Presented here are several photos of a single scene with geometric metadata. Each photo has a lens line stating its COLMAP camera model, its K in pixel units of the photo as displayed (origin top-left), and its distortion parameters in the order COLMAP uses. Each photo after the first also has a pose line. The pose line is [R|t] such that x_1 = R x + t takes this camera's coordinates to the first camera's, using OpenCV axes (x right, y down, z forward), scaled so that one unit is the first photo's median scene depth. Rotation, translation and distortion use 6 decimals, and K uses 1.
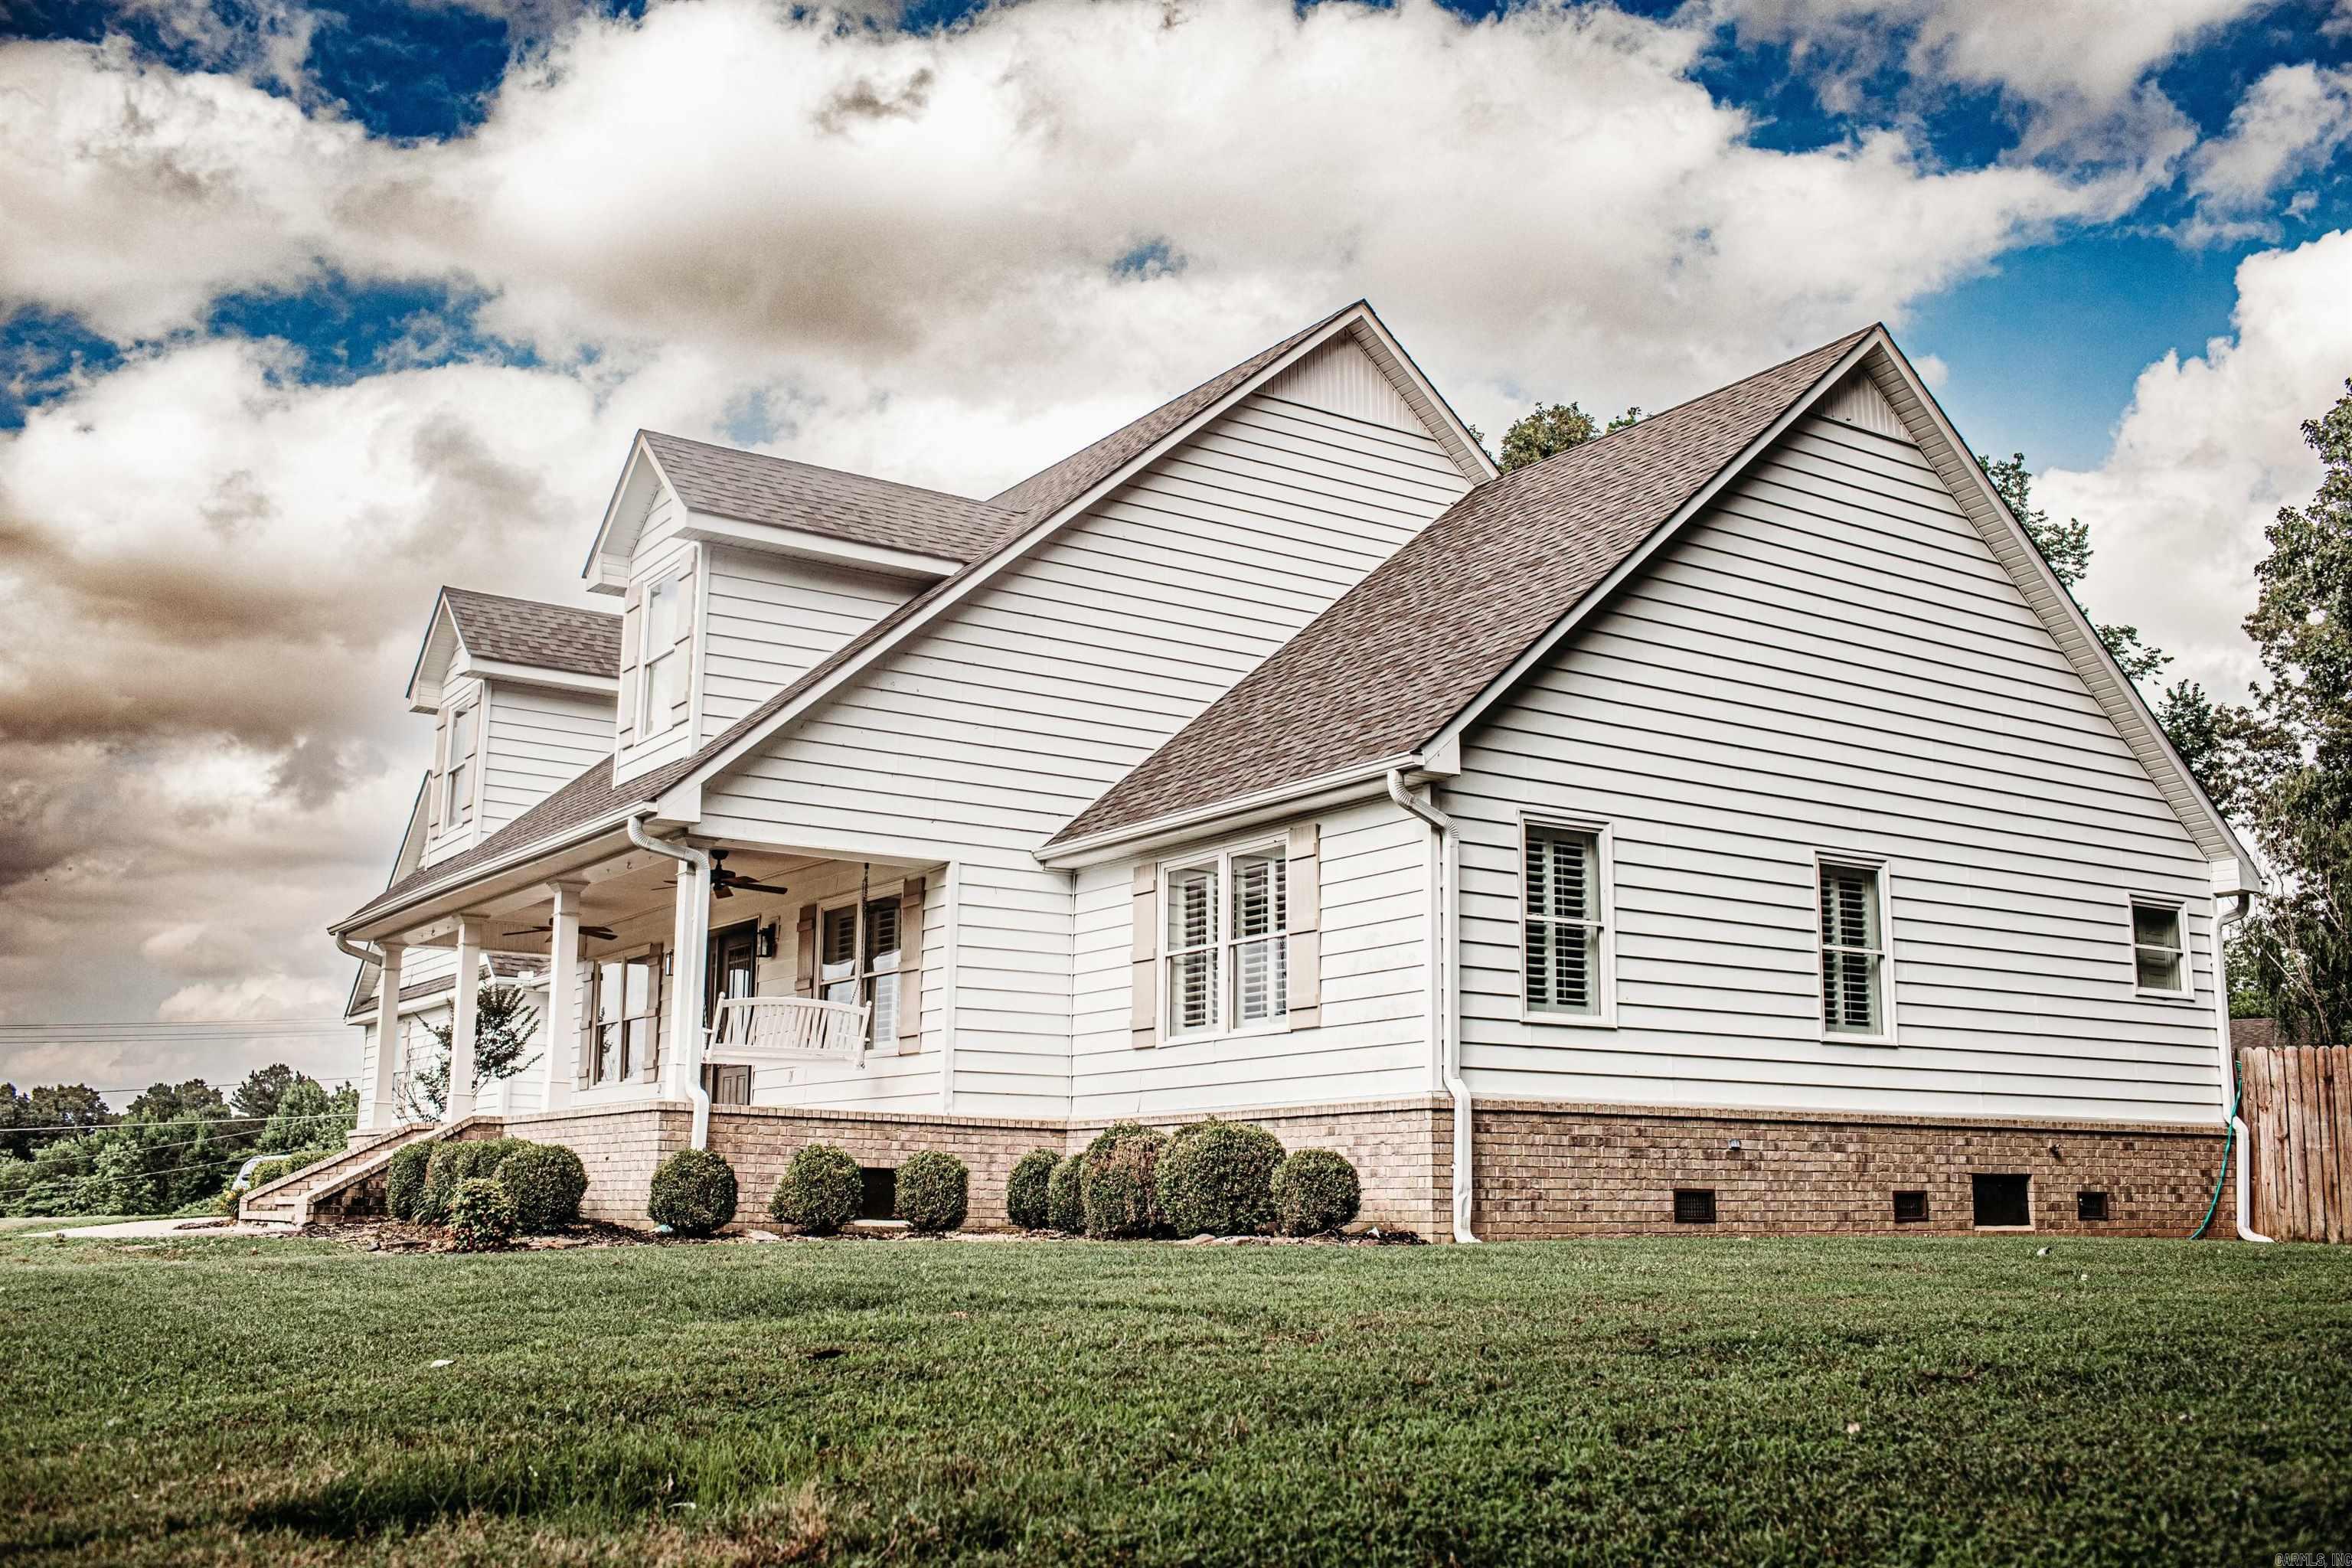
lens RADIAL K [[2263.8, 0, 1178.0], [0, 2263.8, 781.6], [0, 0, 1]] dist [-0.060534, 0.000000]
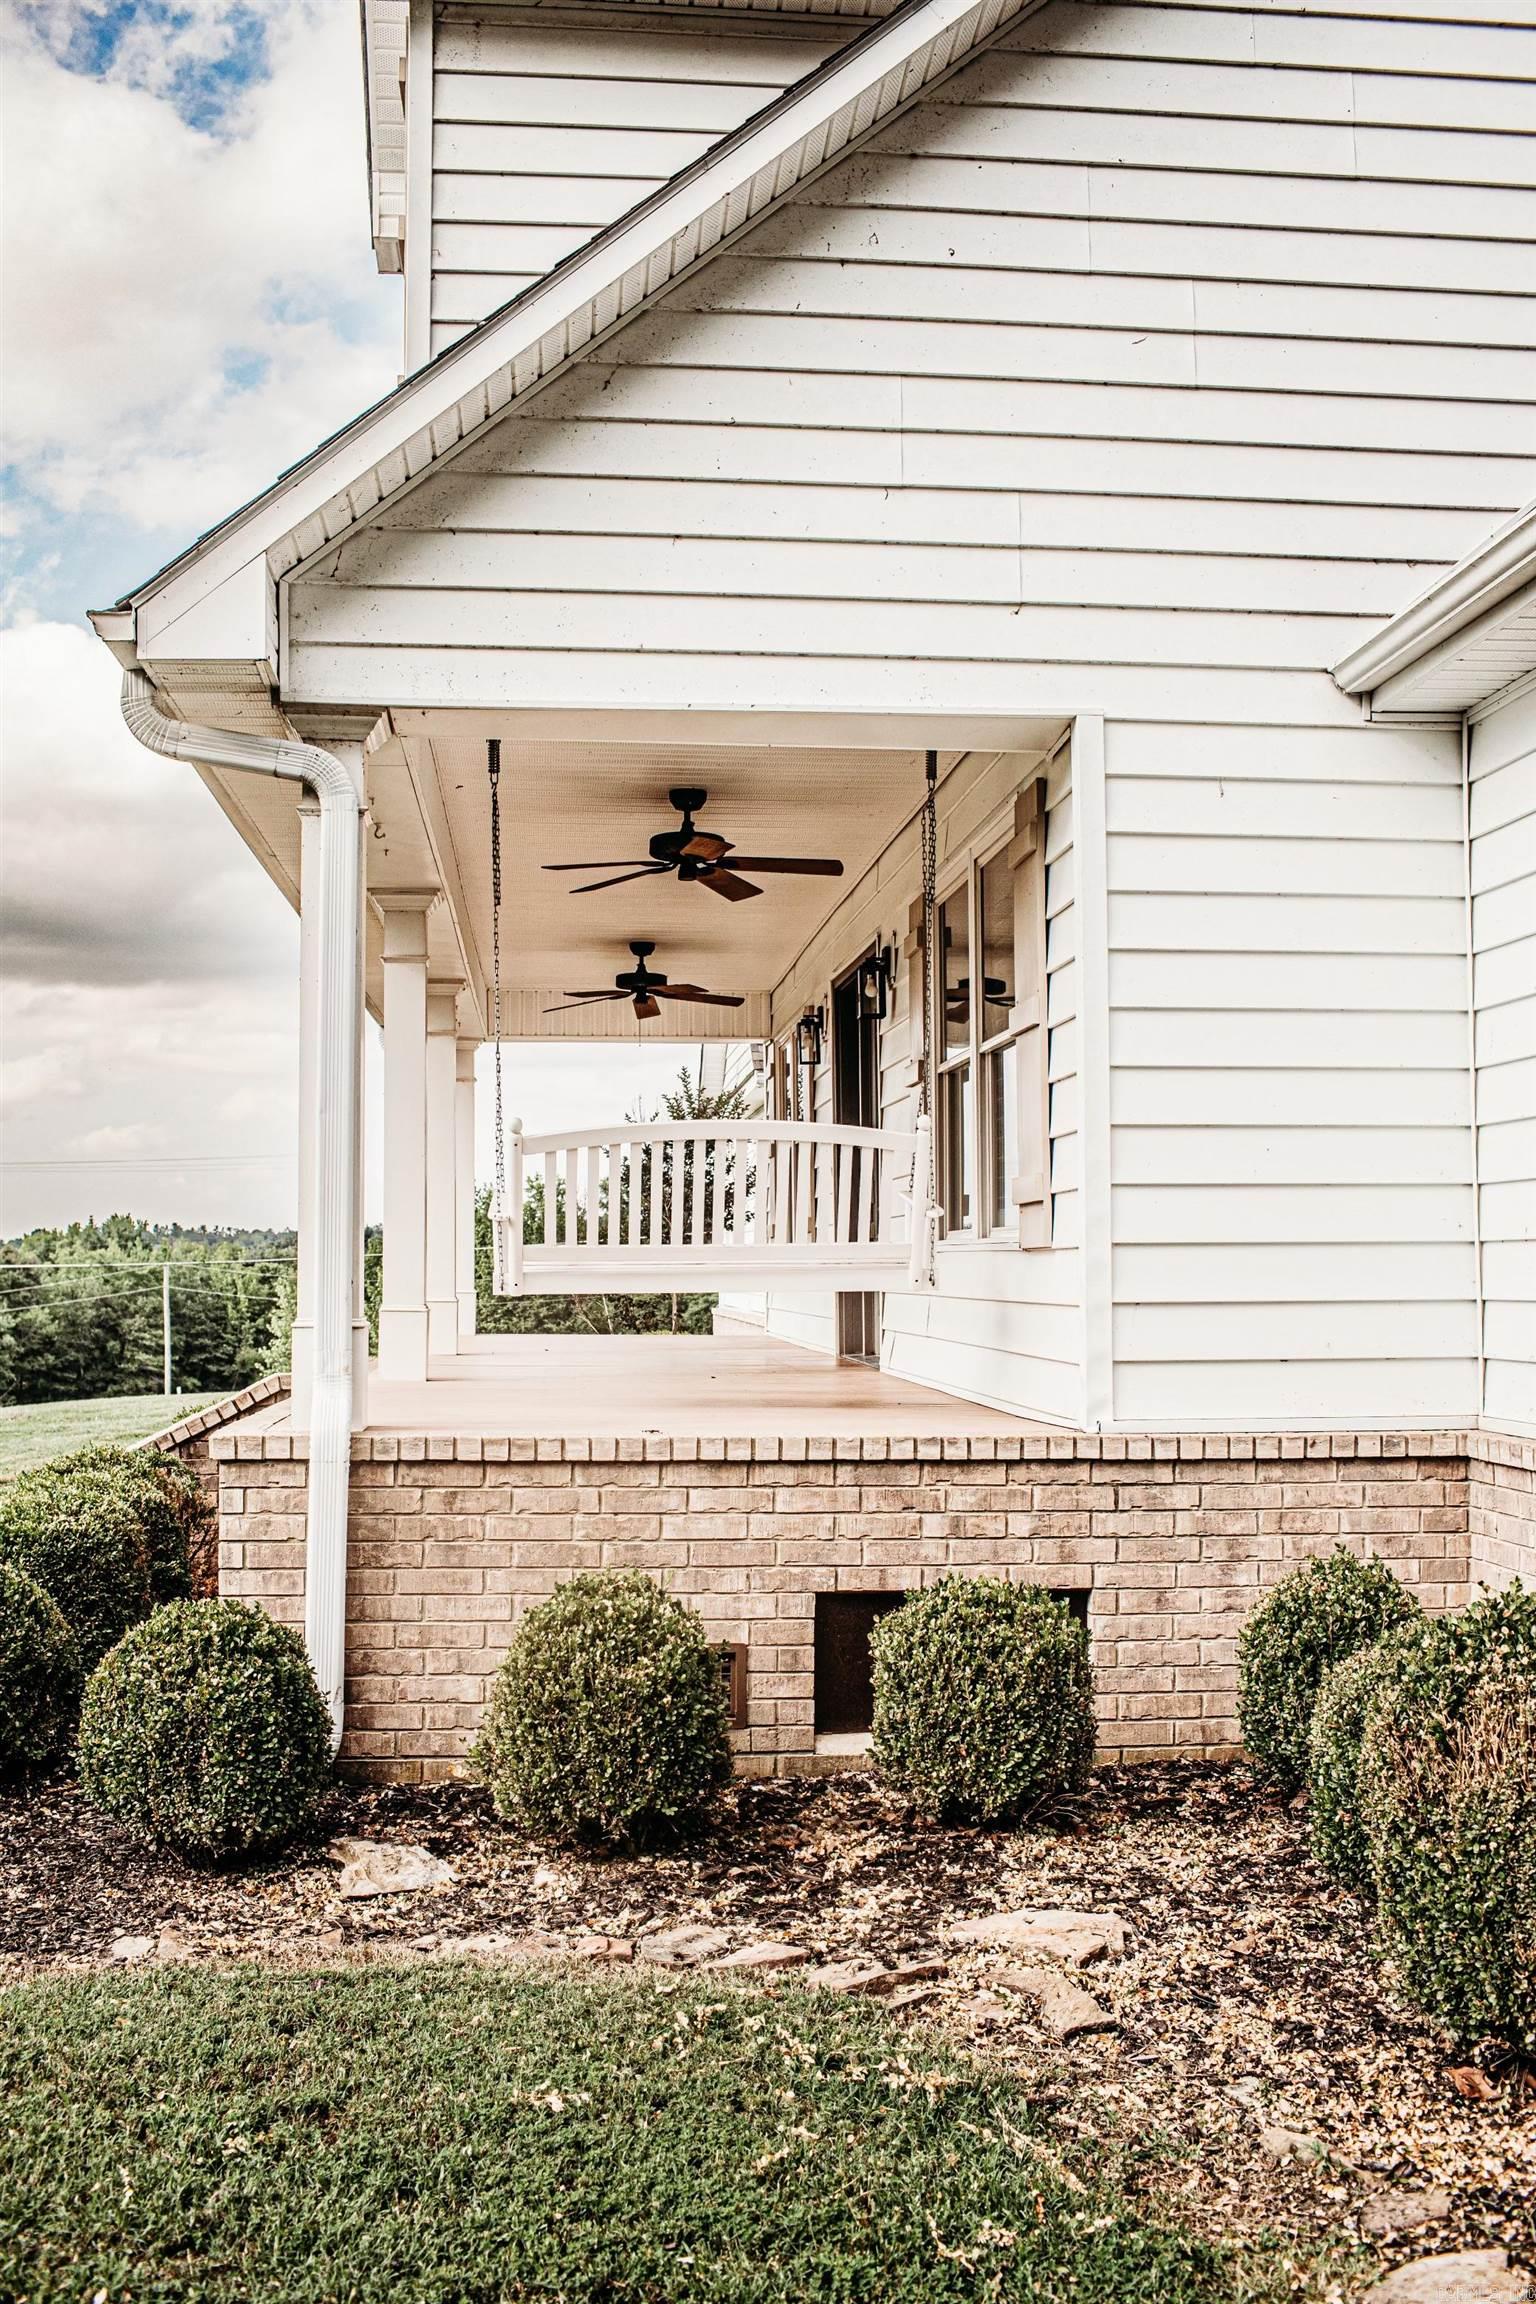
lens RADIAL K [[2217.6, 0, 758.6], [0, 2217.6, 1143.8], [0, 0, 1]] dist [-0.060534, 0.000000]
pose [[0.881060, -0.038810, -0.471409, 0.016792], [0.102777, 0.988525, 0.110707, 0.060237], [0.461703, -0.145990, 0.874939, 0.689571]]
